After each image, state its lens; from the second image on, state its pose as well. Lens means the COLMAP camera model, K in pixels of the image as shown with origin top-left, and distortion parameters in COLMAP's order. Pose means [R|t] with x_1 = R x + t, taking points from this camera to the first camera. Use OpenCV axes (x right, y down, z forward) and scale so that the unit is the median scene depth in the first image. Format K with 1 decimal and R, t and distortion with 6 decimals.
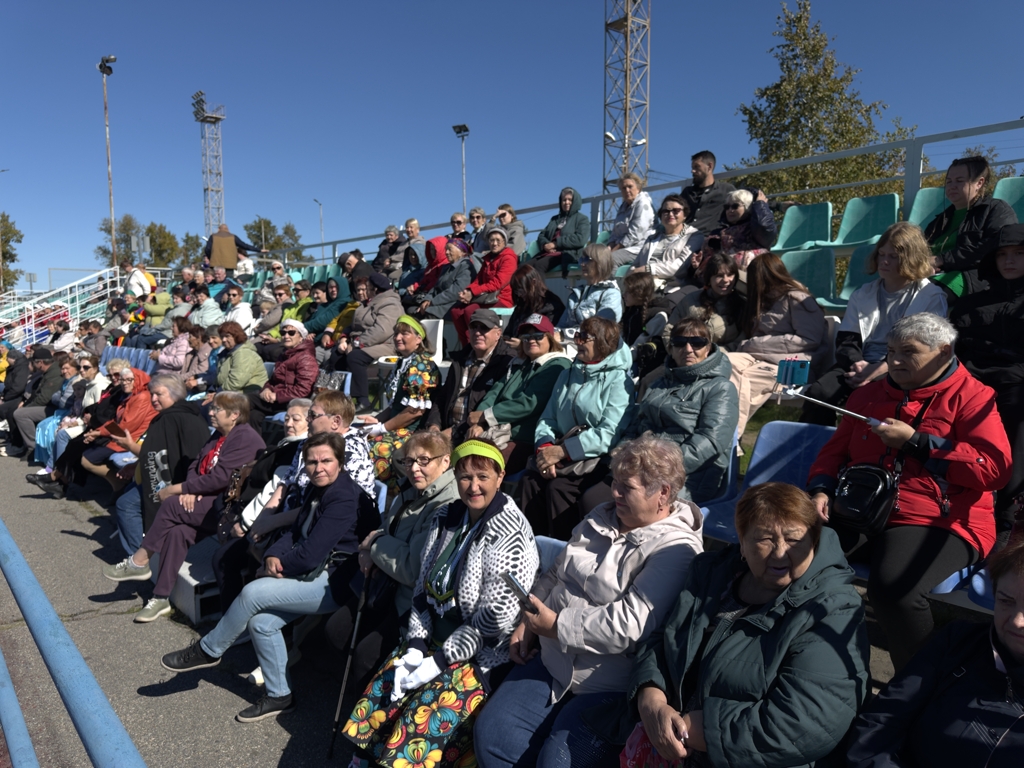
lens RADIAL K [[708.7, 0, 511.2], [0, 708.7, 384.9], [0, 0, 1]] dist [0.092529, -0.124887]
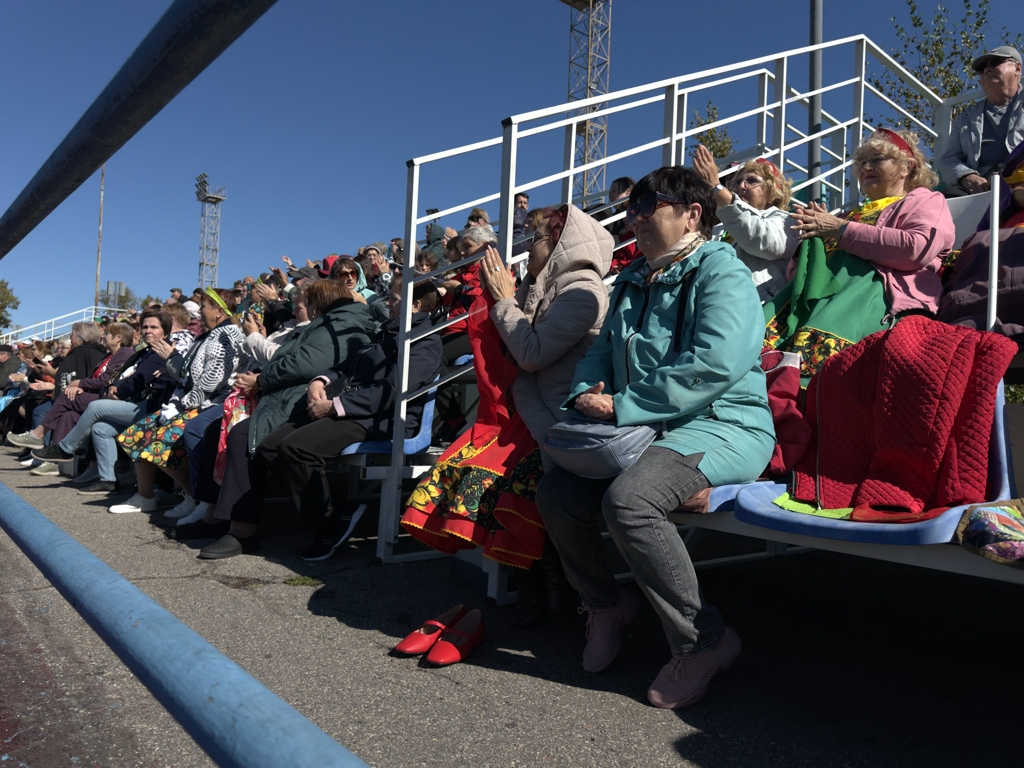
lens RADIAL K [[708.7, 0, 510.4], [0, 708.7, 386.8], [0, 0, 1]] dist [0.092529, -0.124887]
pose [[0.999028, 0.042462, 0.011816, 0.190740], [-0.040698, 0.991628, -0.122550, 0.149192], [-0.016921, 0.121950, 0.992392, -0.207440]]
